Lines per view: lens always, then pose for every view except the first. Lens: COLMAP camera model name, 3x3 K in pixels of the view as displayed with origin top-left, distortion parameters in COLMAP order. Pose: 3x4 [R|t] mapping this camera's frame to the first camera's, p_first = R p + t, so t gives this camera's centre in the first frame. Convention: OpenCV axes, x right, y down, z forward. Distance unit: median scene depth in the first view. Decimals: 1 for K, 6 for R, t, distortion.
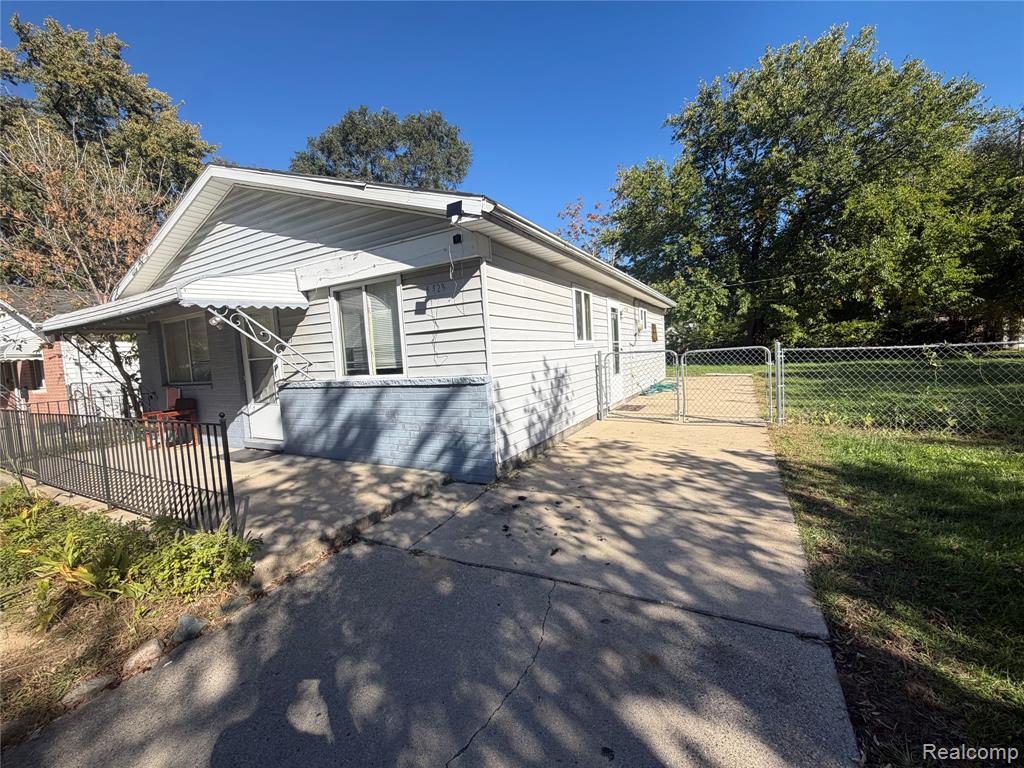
lens RADIAL K [[410.2, 0, 511.2], [0, 410.2, 380.4], [0, 0, 1]] dist [0.004013, 0.000532]
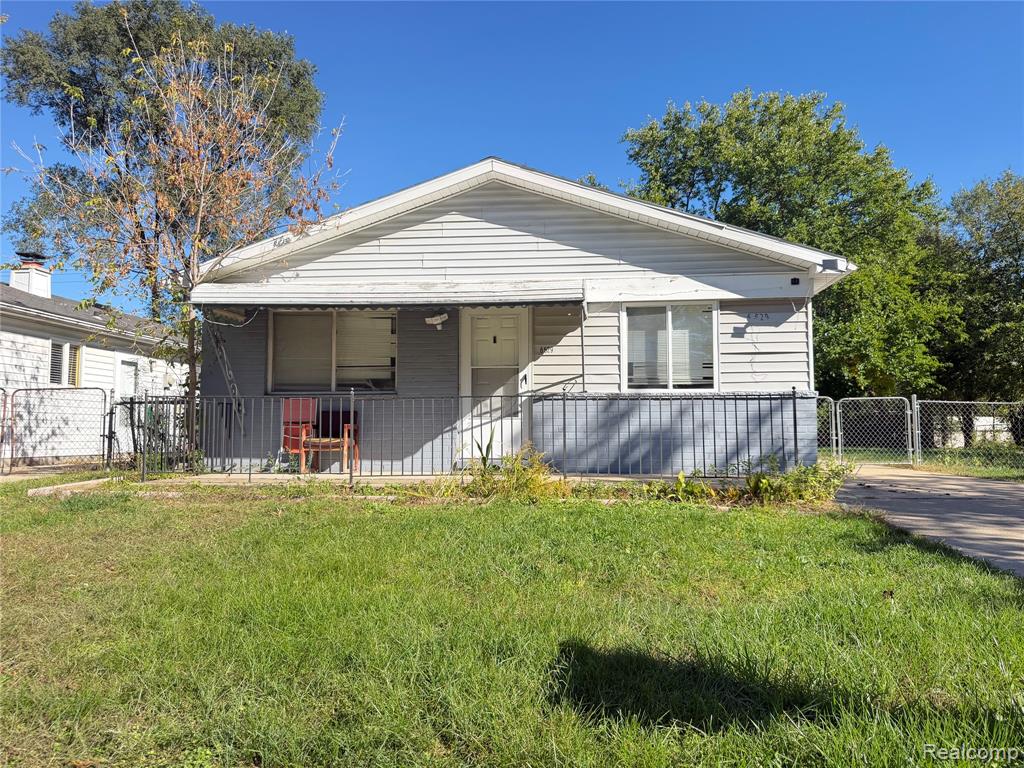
lens RADIAL K [[719.9, 0, 514.7], [0, 719.9, 388.0], [0, 0, 1]] dist [0.055638, -0.003761]
pose [[0.914598, 0.084614, 0.395413, -1.316274], [-0.027401, 0.988583, -0.148168, 0.246794], [-0.403436, 0.124679, 0.906474, -0.472627]]
